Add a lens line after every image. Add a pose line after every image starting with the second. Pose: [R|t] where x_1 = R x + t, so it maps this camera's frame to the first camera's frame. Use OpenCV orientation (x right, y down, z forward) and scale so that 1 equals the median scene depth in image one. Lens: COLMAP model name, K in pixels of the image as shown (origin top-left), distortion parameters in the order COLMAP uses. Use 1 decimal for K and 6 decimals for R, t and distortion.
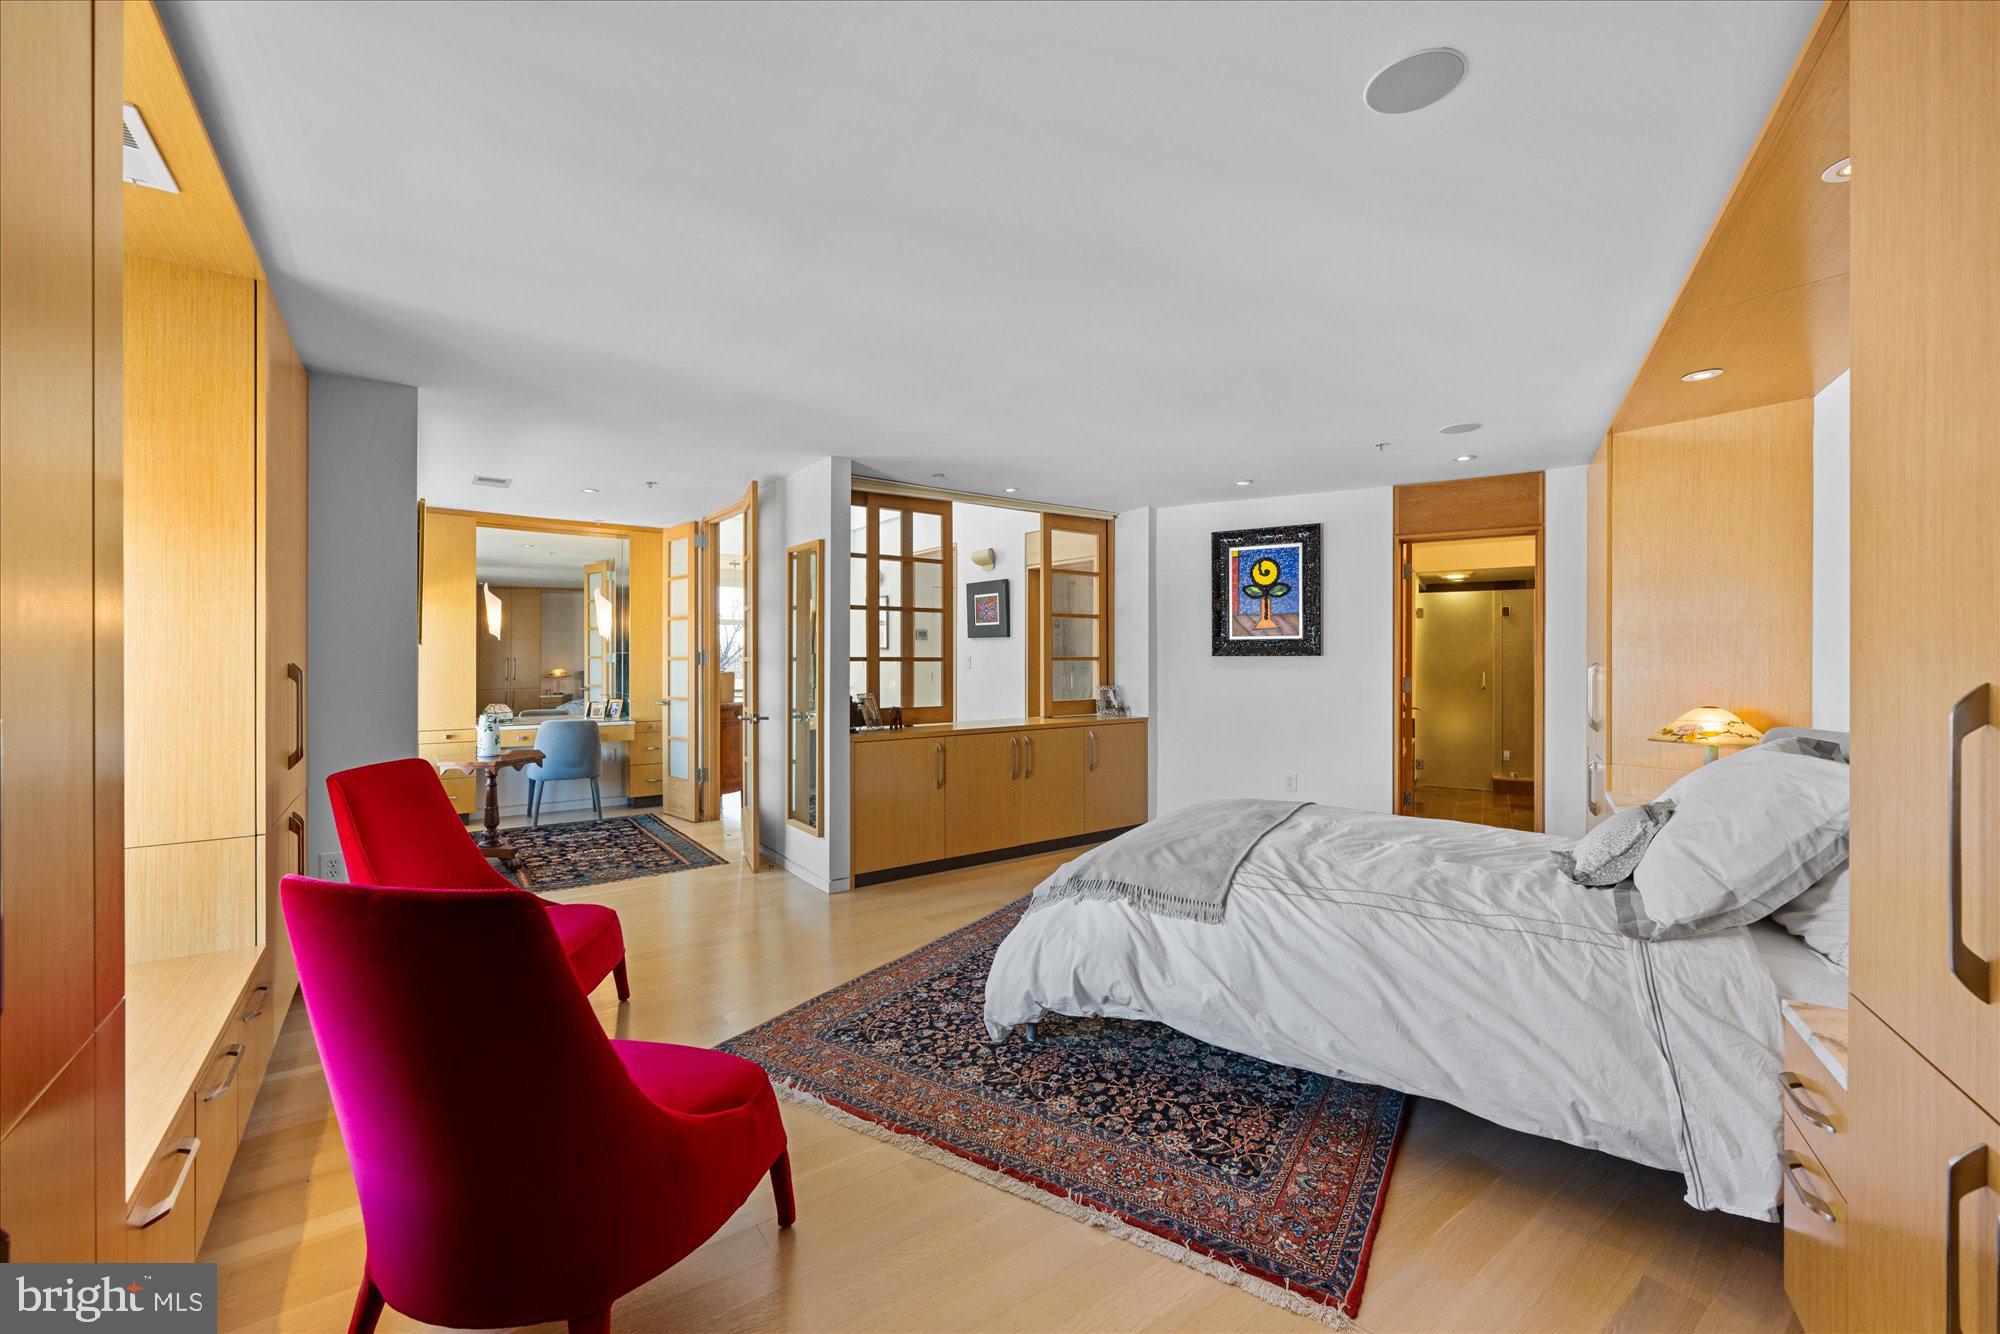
lens RADIAL K [[791.6, 0, 1004.6], [0, 791.6, 663.3], [0, 0, 1]] dist [0.000383, -0.000193]
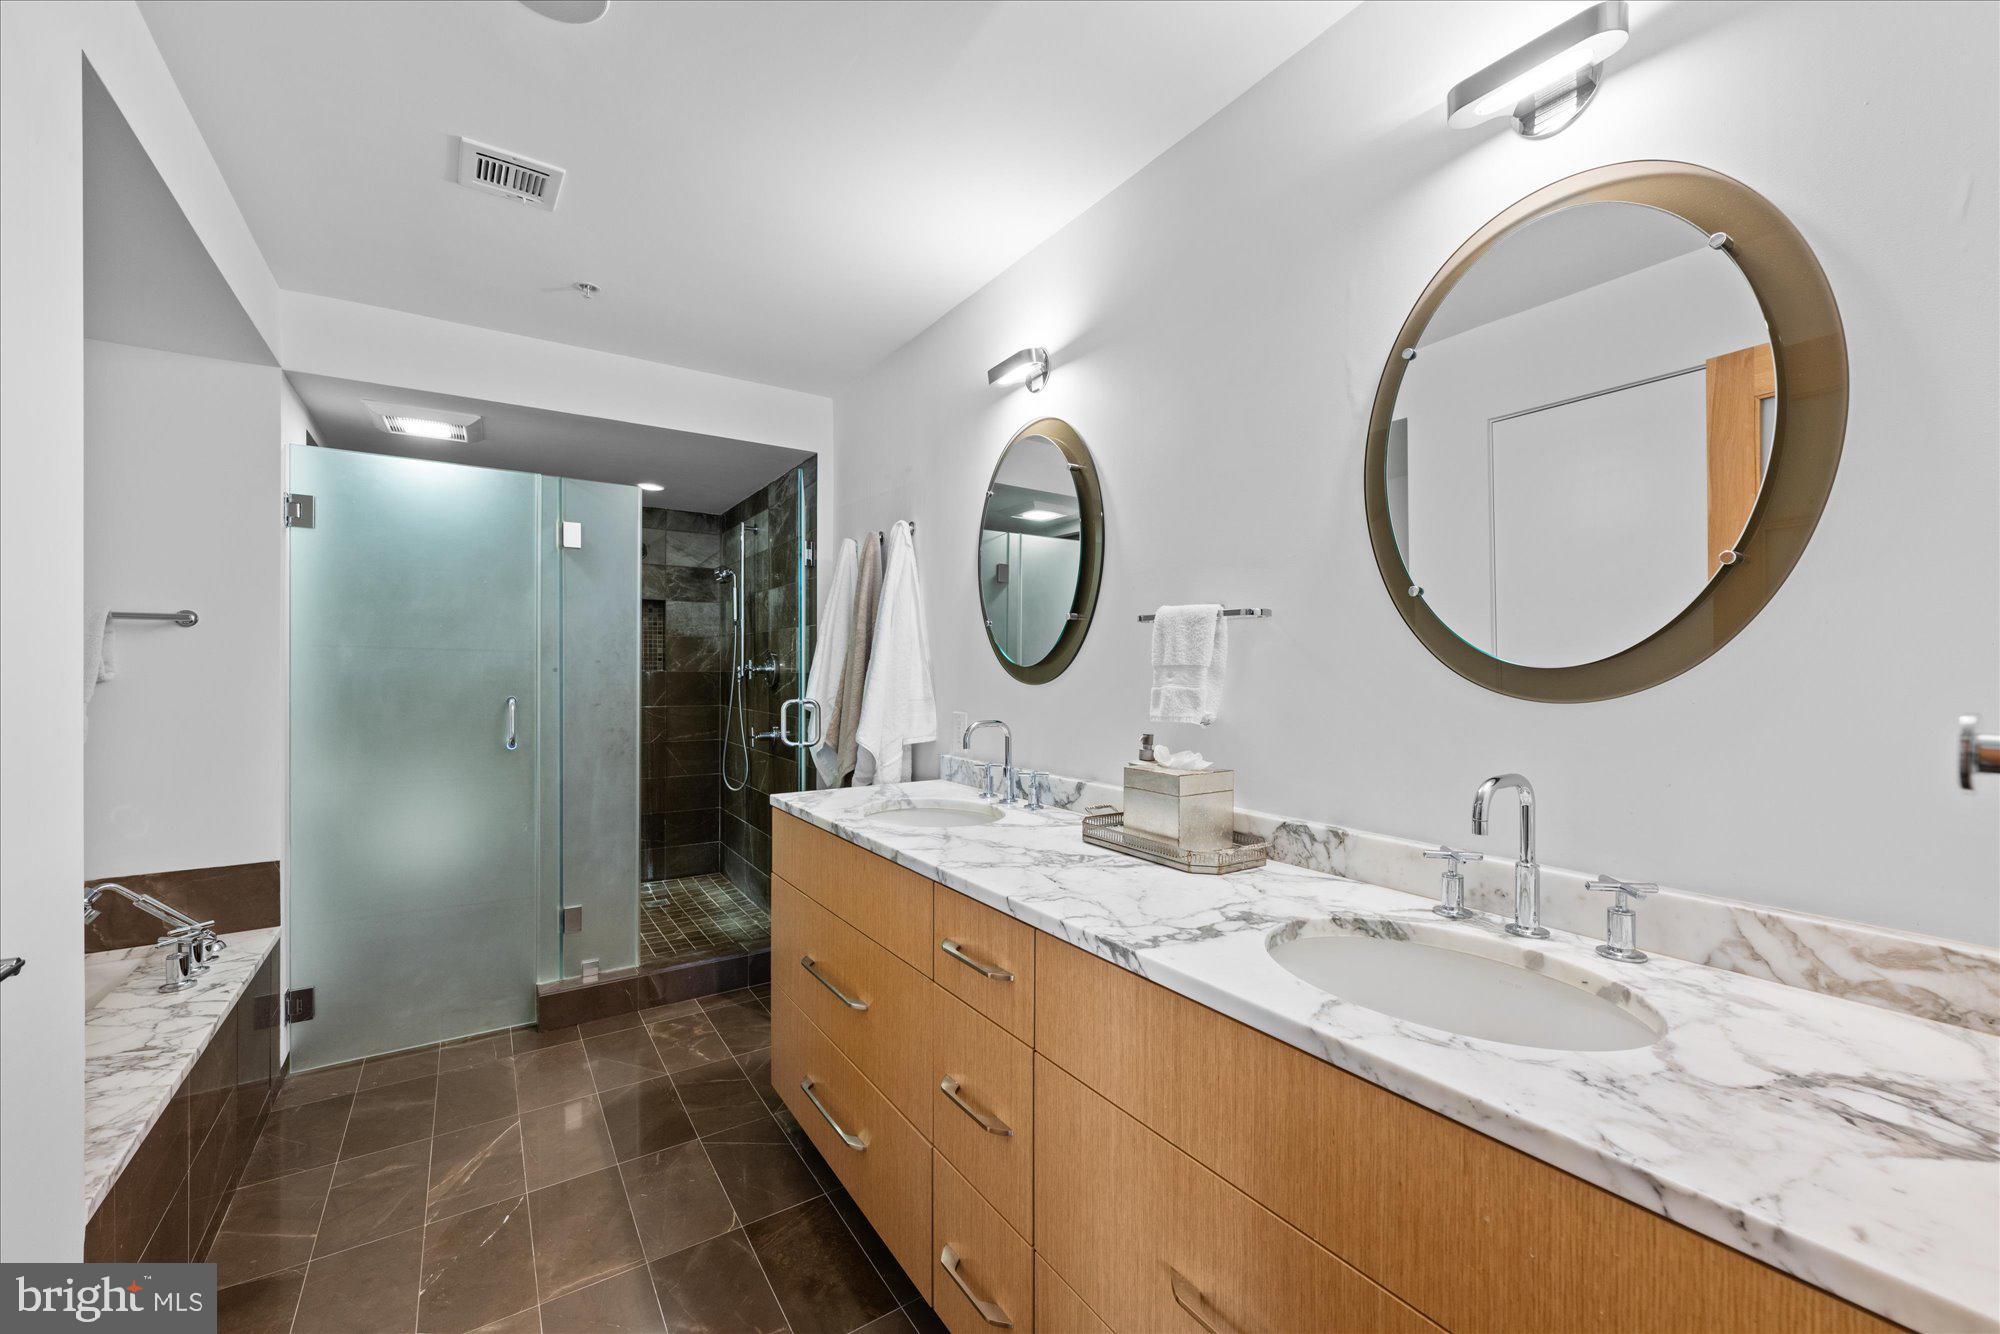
lens RADIAL K [[791.6, 0, 1003.4], [0, 791.6, 672.3], [0, 0, 1]] dist [0.000383, -0.000193]
pose [[0.444227, 0.000089, 0.895914, 0.374075], [0.000089, 1.000000, -0.000143, -0.000616], [-0.895914, 0.000143, 0.444227, 0.625653]]
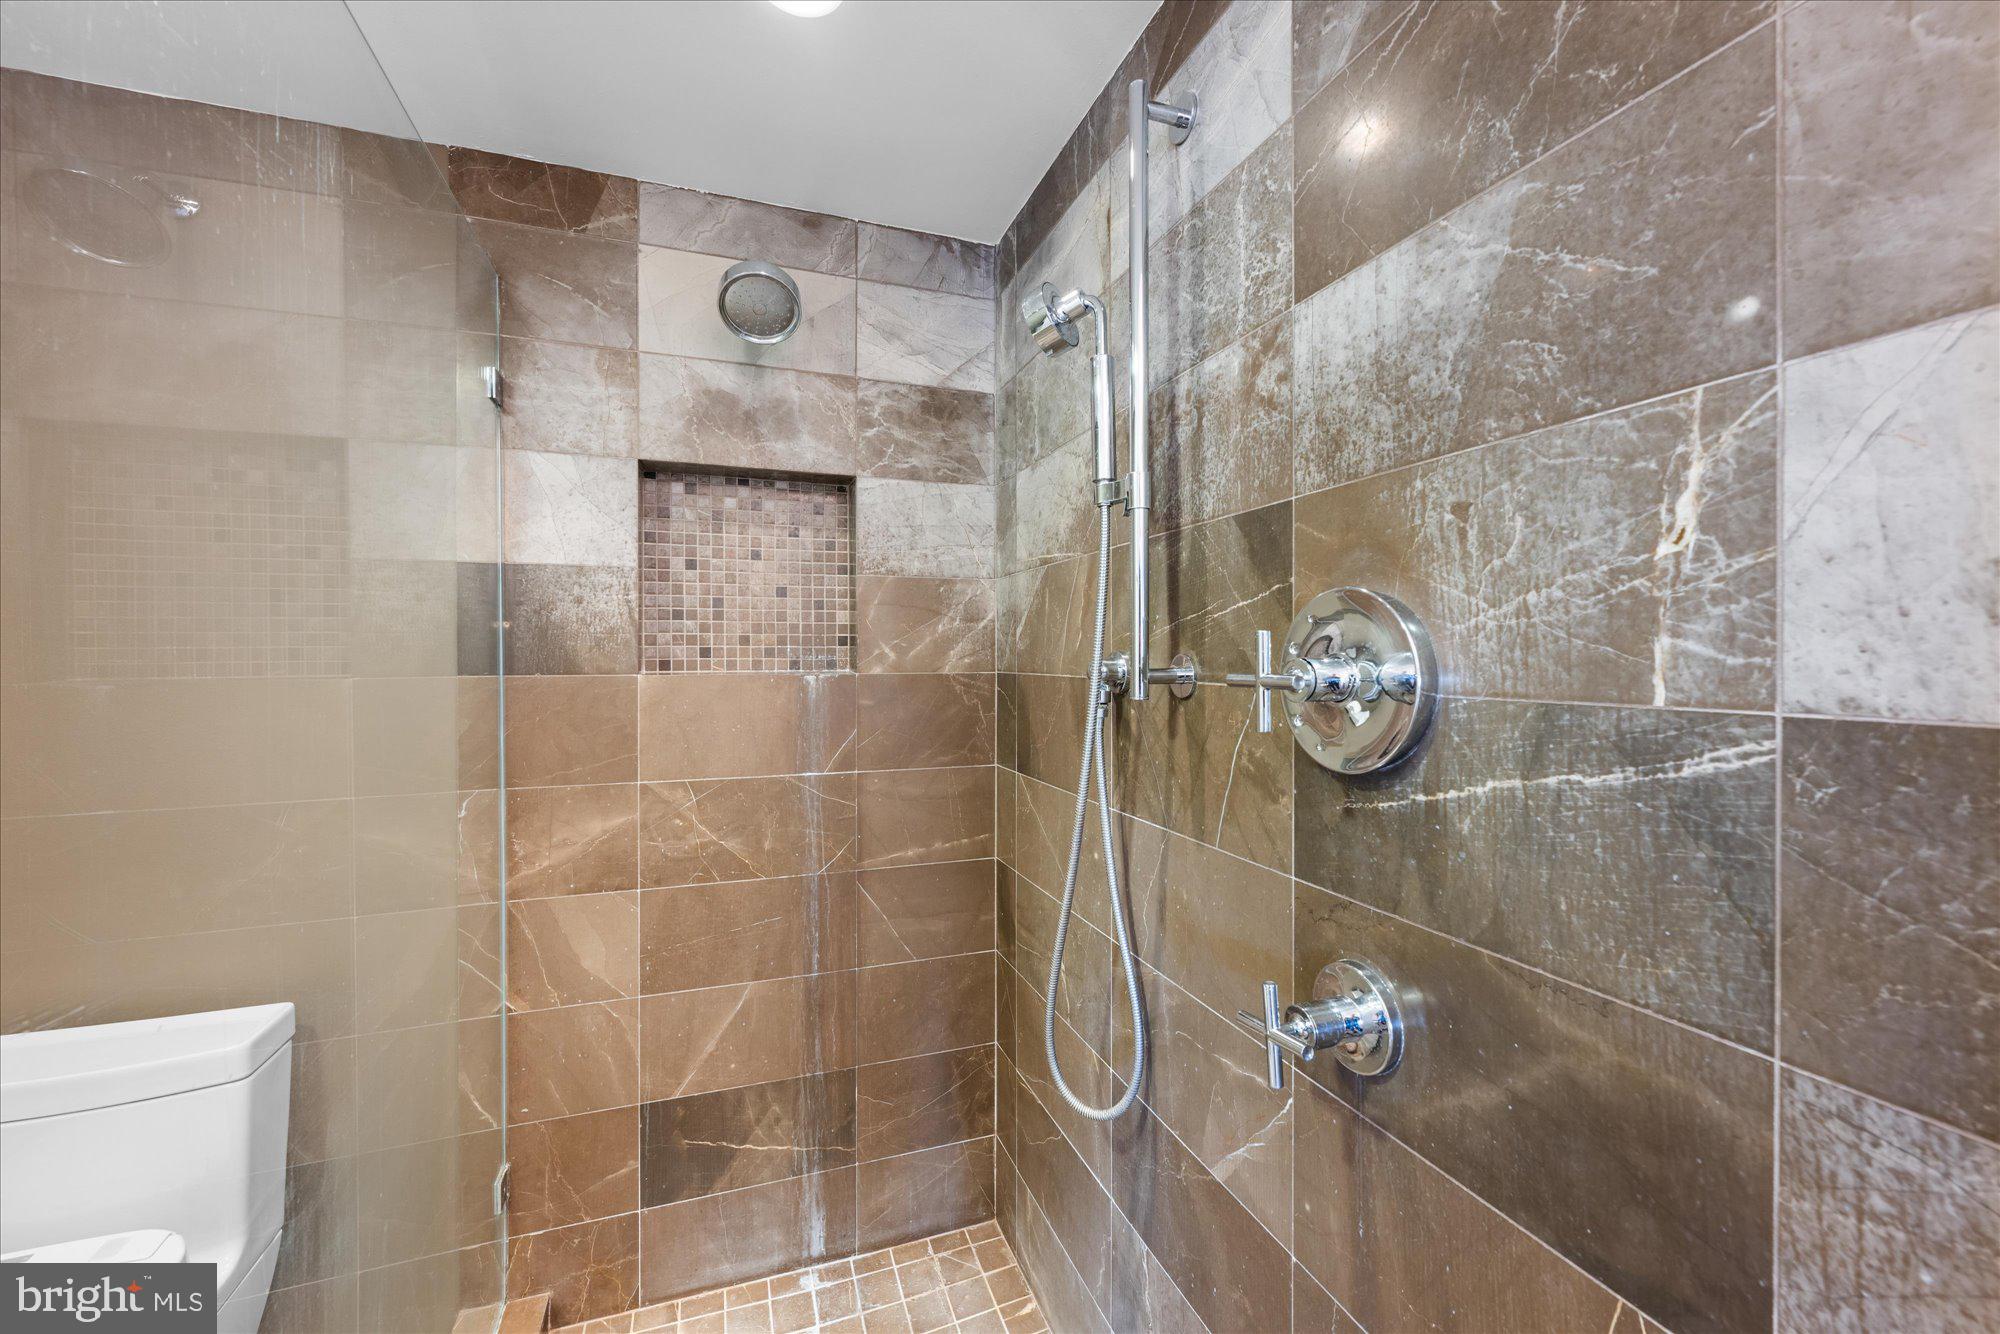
lens RADIAL K [[791.6, 0, 996.4], [0, 791.6, 657.3], [0, 0, 1]] dist [0.000383, -0.000193]
pose [[0.644912, 0.000535, 0.764257, 0.637516], [0.003362, 0.999988, -0.003537, -0.004752], [-0.764249, 0.004850, 0.644903, 0.930173]]
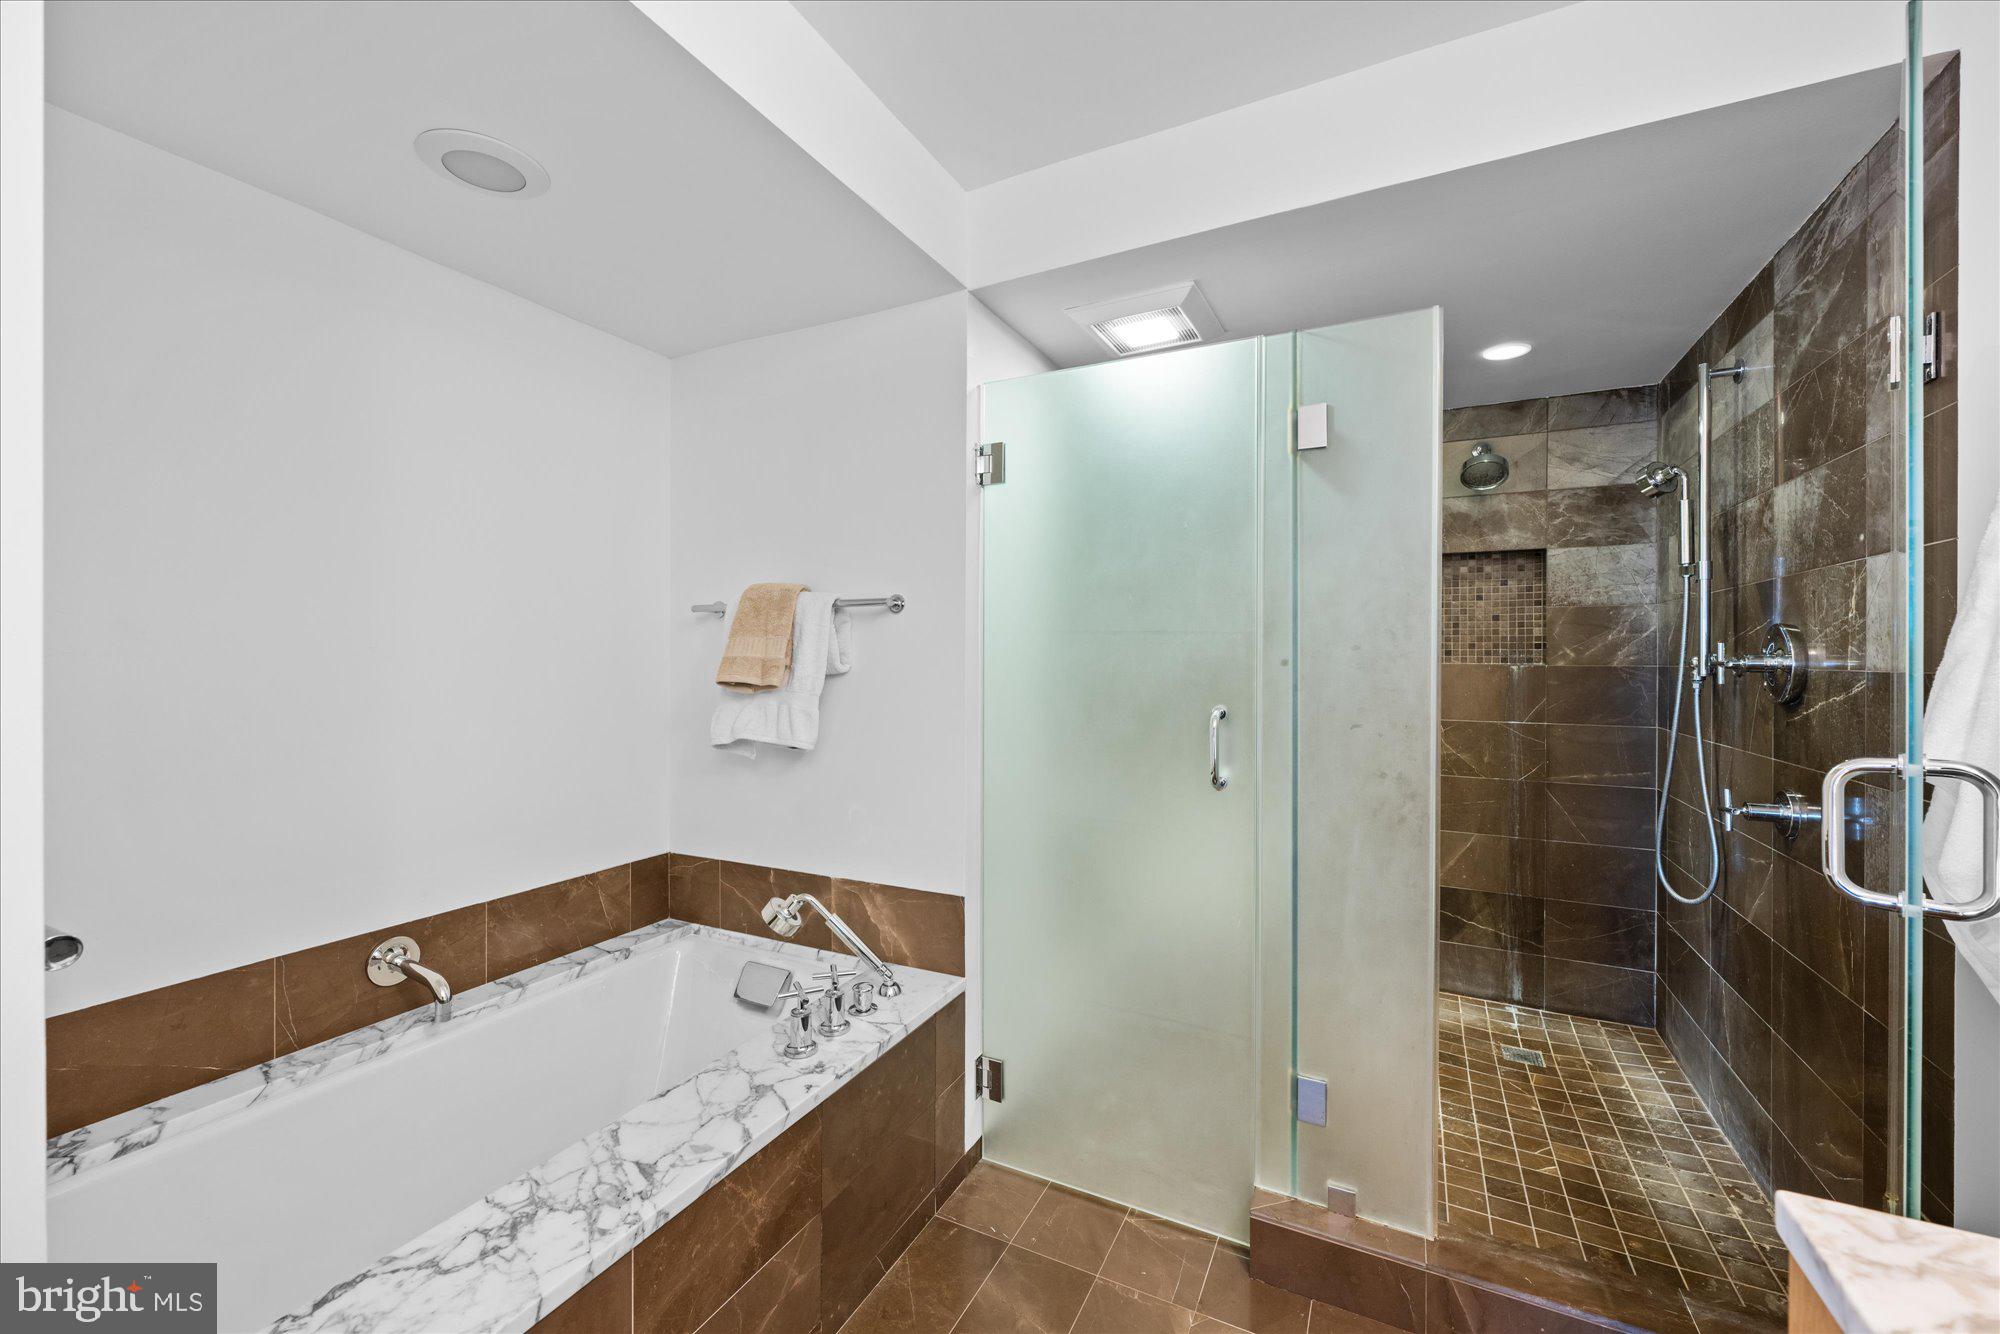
lens RADIAL K [[791.6, 0, 999.5], [0, 791.6, 658.0], [0, 0, 1]] dist [0.000383, -0.000193]
pose [[0.998920, 0.005937, 0.046089, 0.519142], [-0.005751, 0.999975, -0.004159, -0.001812], [-0.046113, 0.003889, 0.998929, 0.759739]]
